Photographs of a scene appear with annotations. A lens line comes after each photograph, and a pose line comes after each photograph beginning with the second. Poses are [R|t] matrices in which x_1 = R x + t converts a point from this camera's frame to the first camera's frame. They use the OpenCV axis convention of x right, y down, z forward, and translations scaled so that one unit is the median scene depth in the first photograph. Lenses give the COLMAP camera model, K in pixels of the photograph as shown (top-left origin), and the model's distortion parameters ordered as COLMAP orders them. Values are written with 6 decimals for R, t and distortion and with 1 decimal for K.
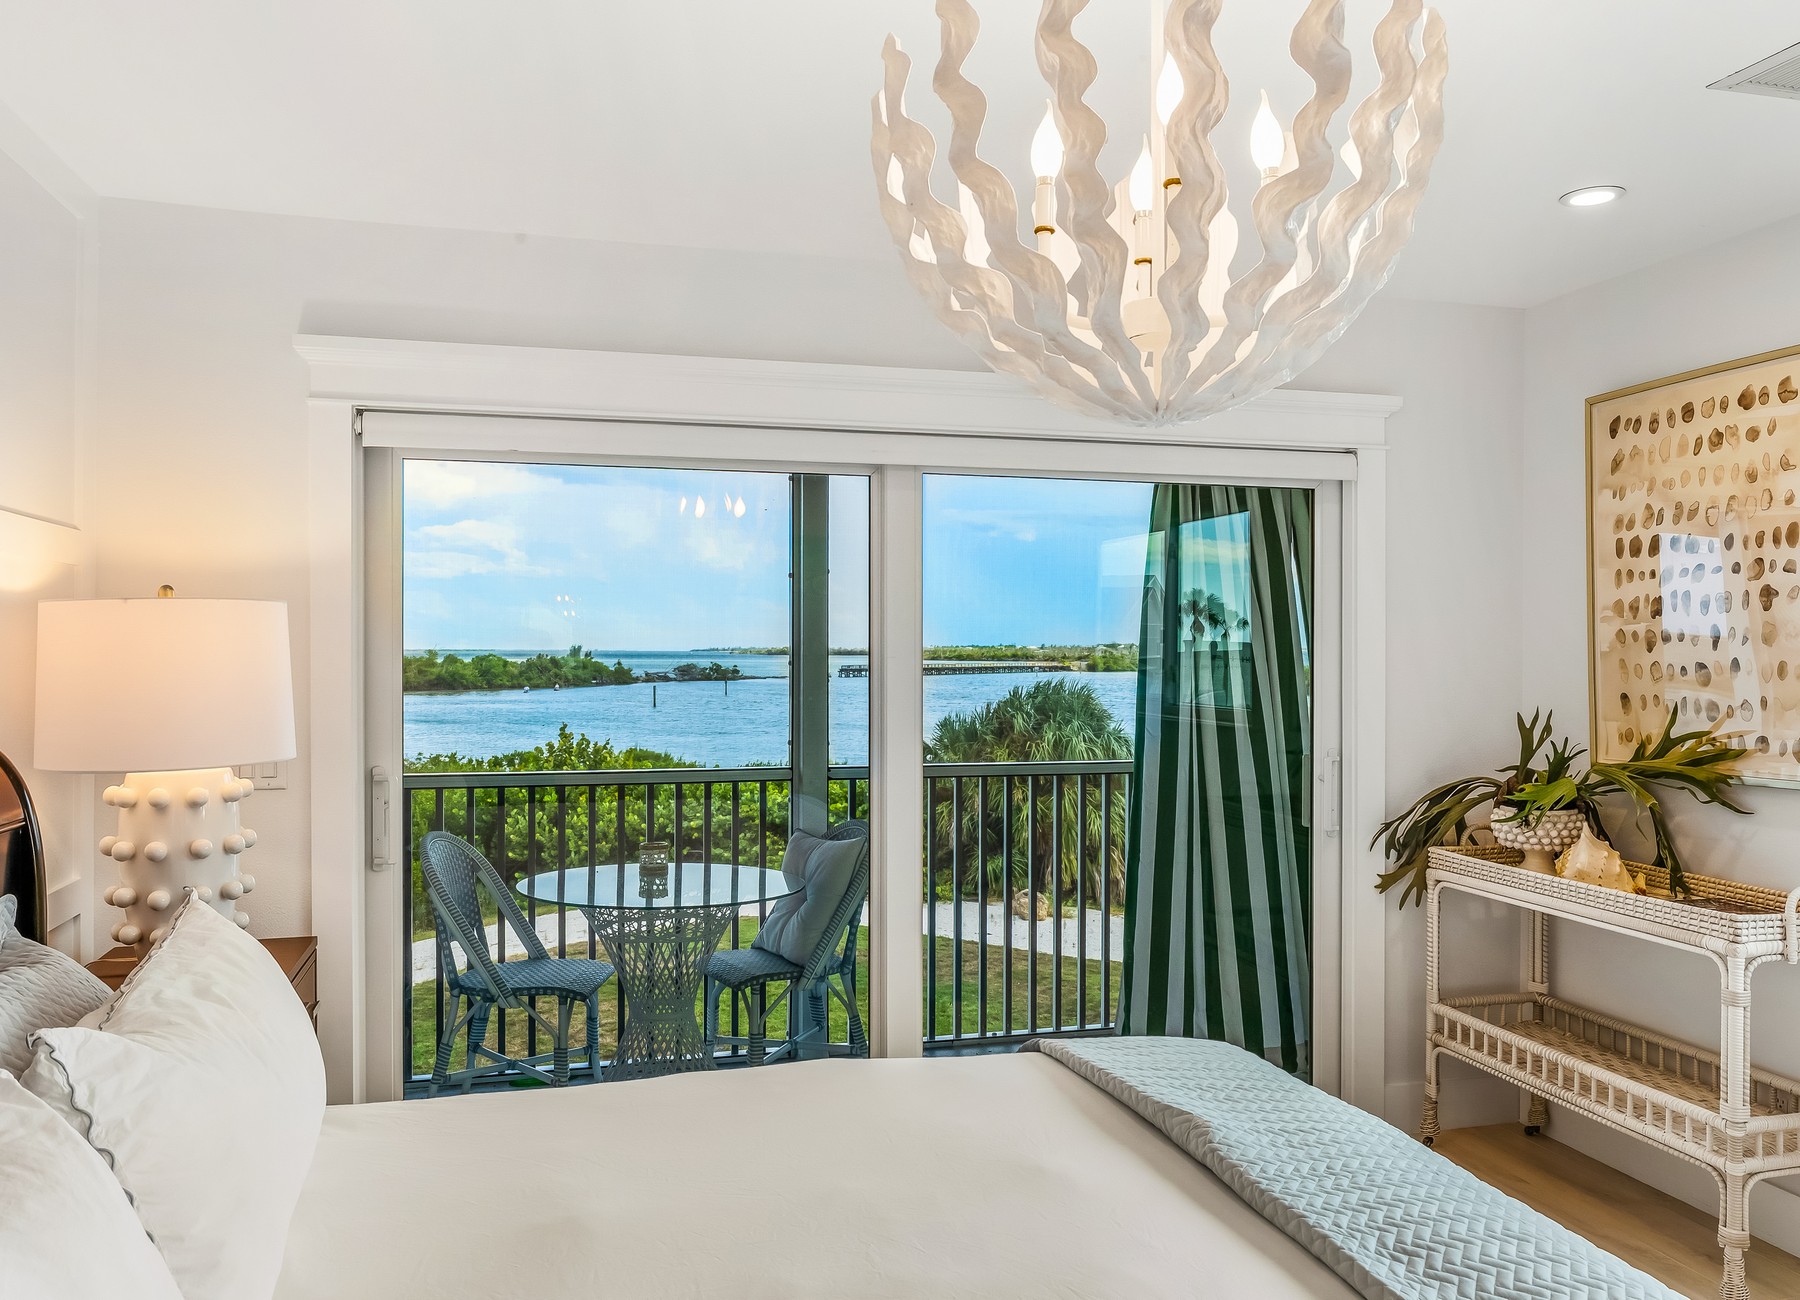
lens RADIAL K [[1334.7, 0, 900.0], [0, 1334.7, 650.0], [0, 0, 1]] dist [-0.022456, -0.003015]
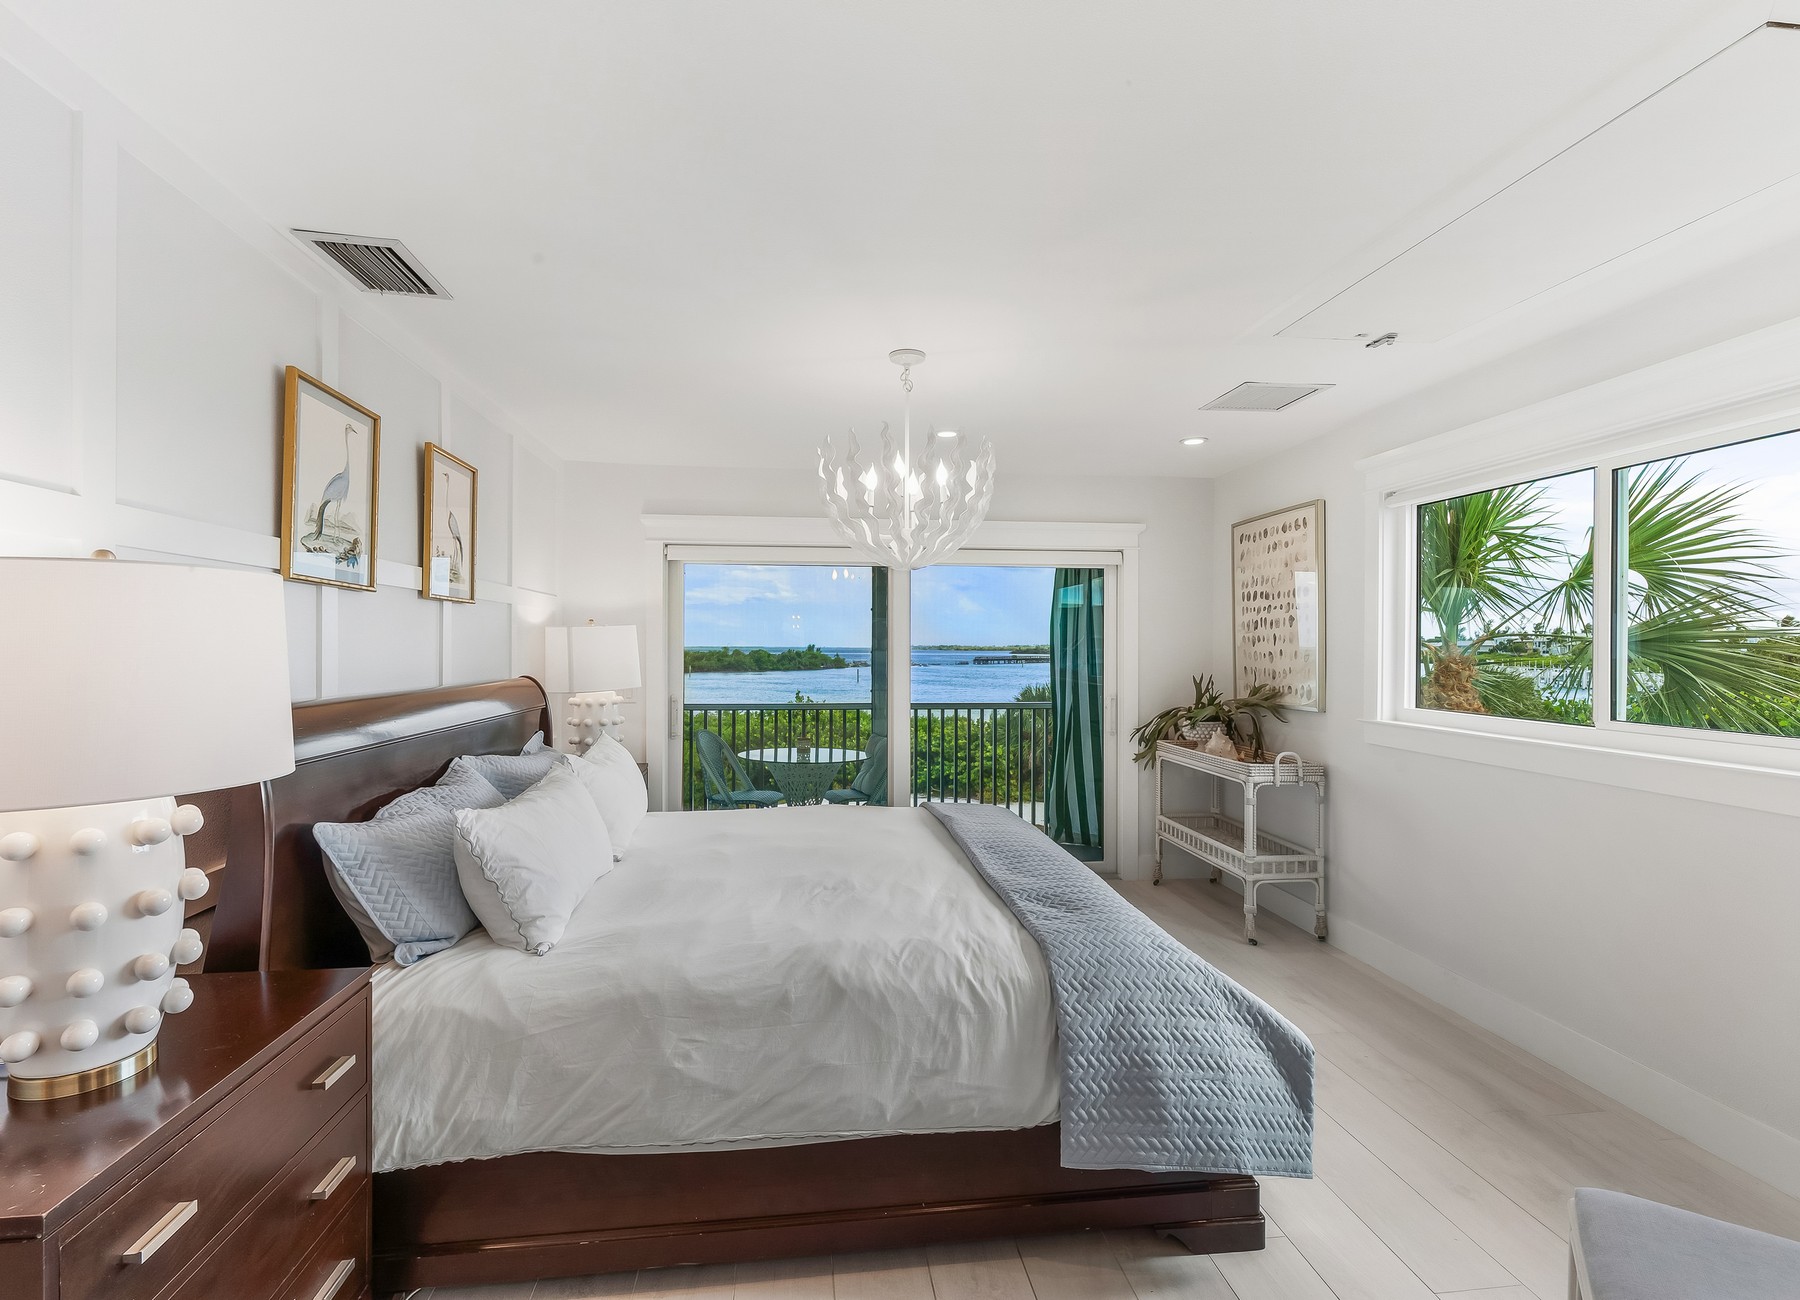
lens RADIAL K [[846.6, 0, 900.0], [0, 846.6, 650.0], [0, 0, 1]] dist [-0.001634, -0.000162]
pose [[0.990783, 0.001111, -0.135456, 0.190743], [-0.000645, 0.999994, 0.003485, 0.002509], [0.135460, -0.003366, 0.990777, -0.397235]]
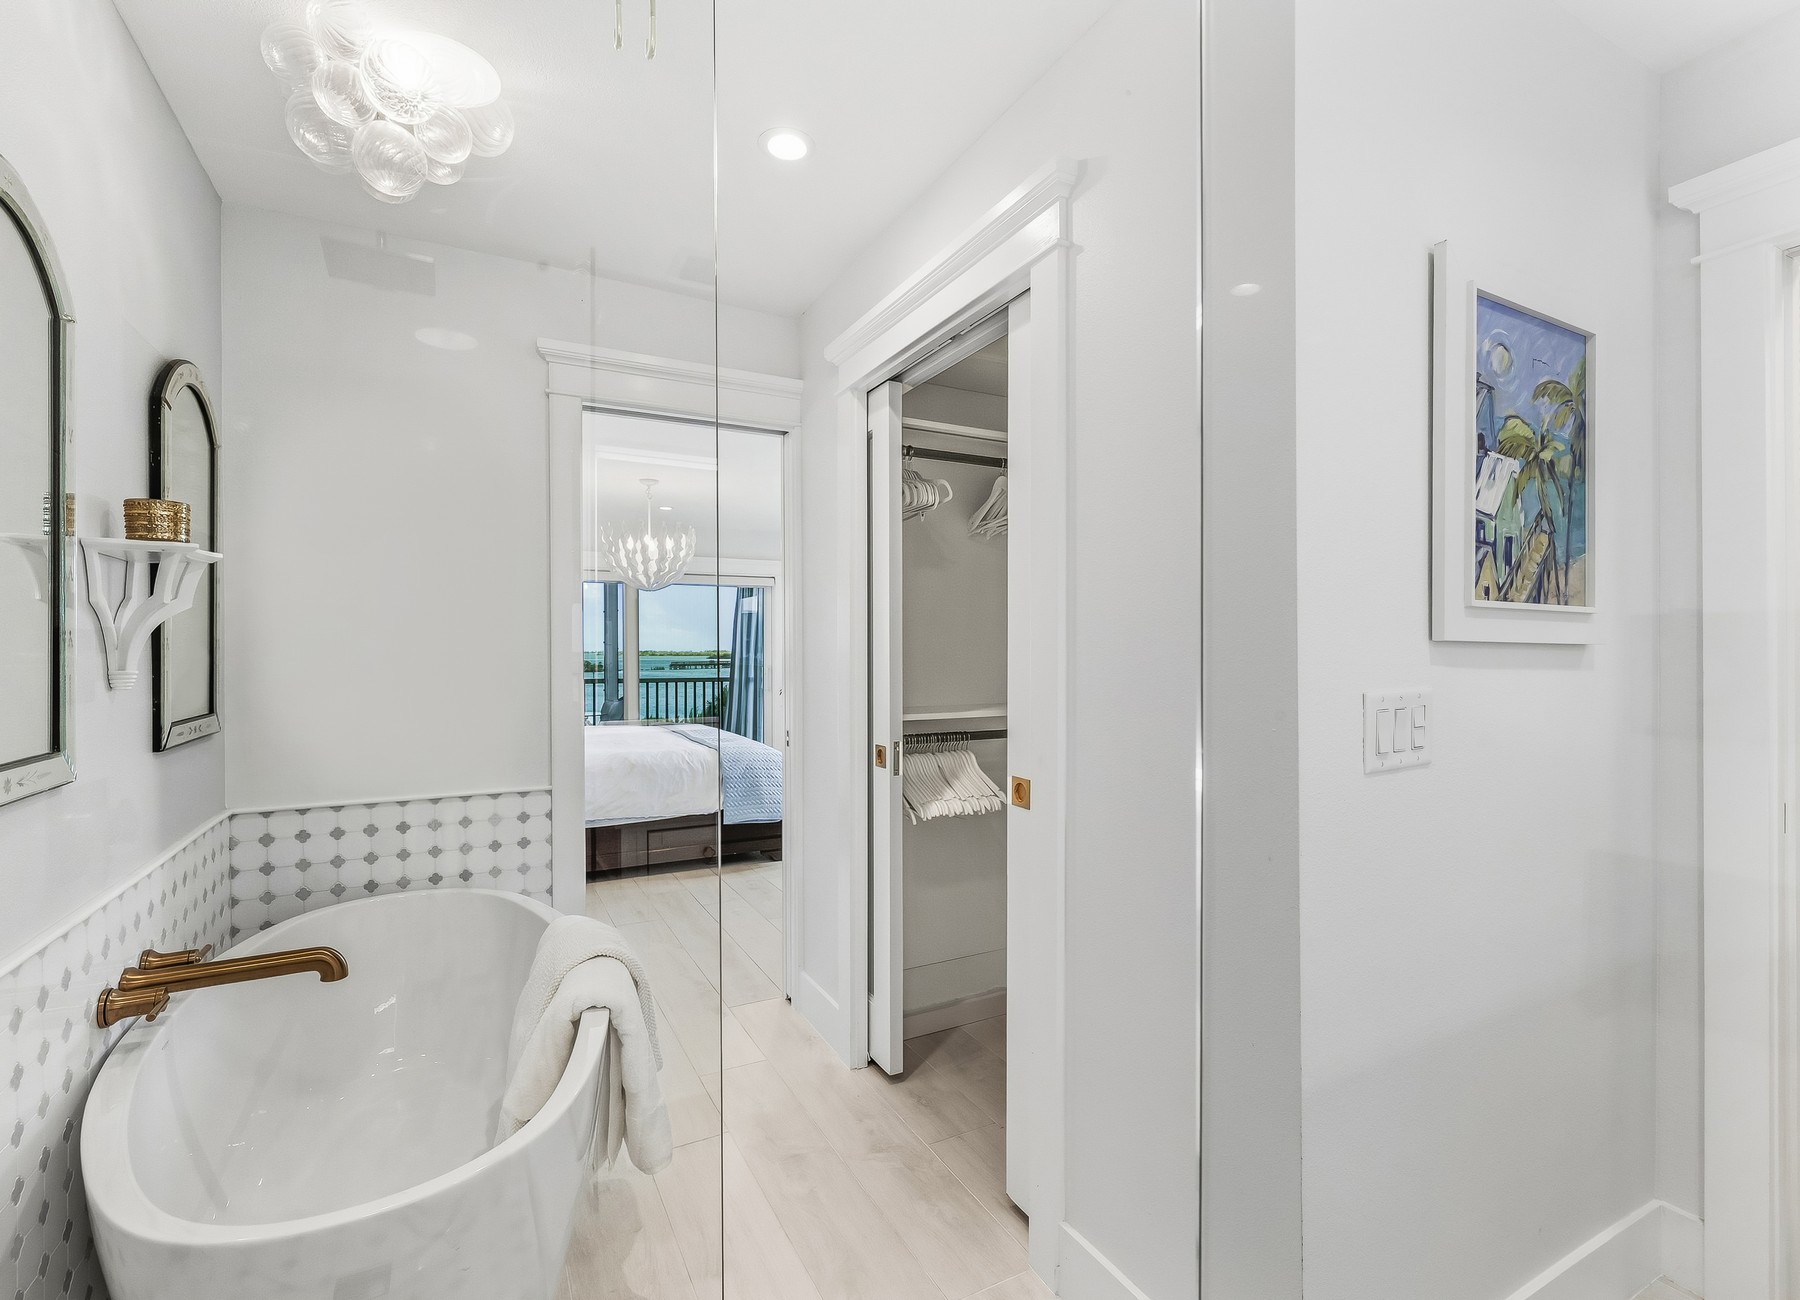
lens RADIAL K [[846.6, 0, 900.0], [0, 846.6, 650.0], [0, 0, 1]] dist [-0.001634, -0.000162]
pose [[0.976520, -0.003844, 0.215393, 0.203490], [0.004403, 0.999988, -0.002116, 0.047219], [-0.215382, 0.003015, 0.976525, -1.310419]]
